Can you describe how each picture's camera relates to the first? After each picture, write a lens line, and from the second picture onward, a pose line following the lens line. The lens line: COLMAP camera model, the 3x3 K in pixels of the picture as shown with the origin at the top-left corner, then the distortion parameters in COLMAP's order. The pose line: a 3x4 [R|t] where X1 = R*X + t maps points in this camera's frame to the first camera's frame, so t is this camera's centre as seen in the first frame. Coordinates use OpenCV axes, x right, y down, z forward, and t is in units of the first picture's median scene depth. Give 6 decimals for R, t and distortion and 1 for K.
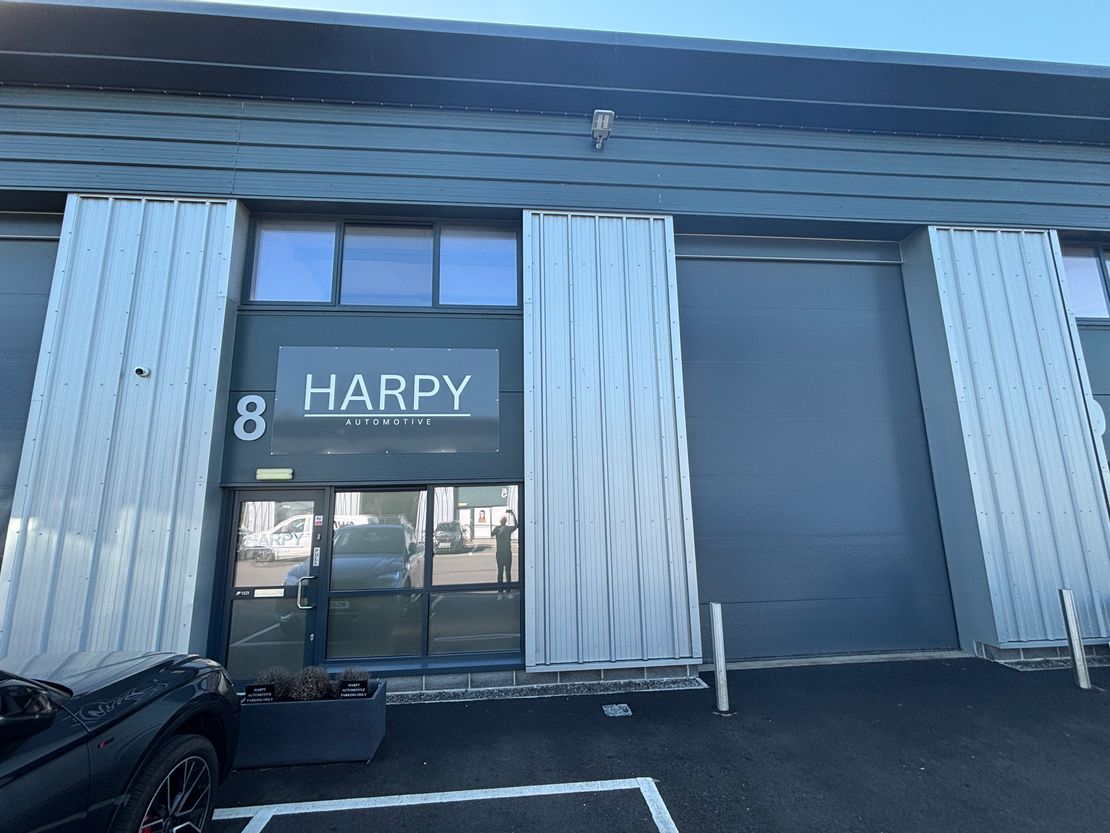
lens RADIAL K [[488.2, 0, 550.5], [0, 488.2, 411.7], [0, 0, 1]] dist [-0.010357, -0.000351]
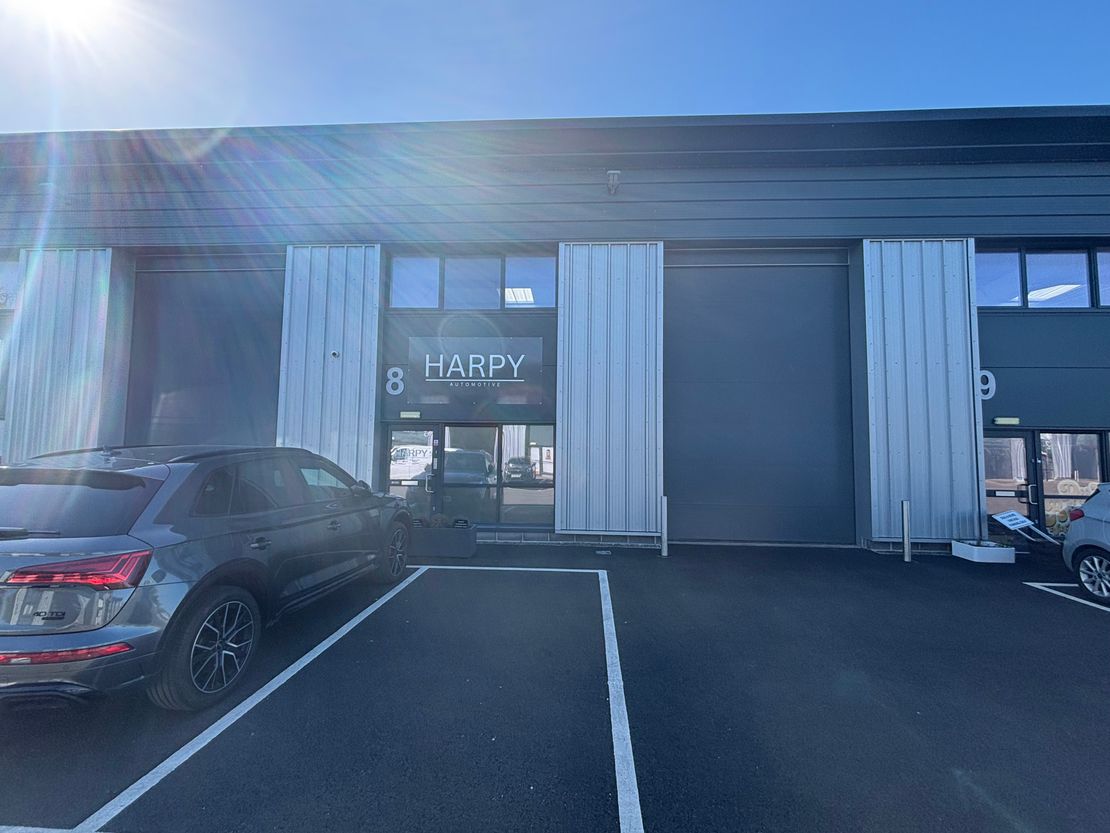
lens RADIAL K [[488.2, 0, 550.5], [0, 488.2, 411.7], [0, 0, 1]] dist [-0.010357, -0.000351]
pose [[0.987953, 0.019038, -0.153577, 0.168630], [-0.001700, 0.993679, 0.112246, -0.070778], [0.154743, -0.110633, 0.981741, -0.566448]]
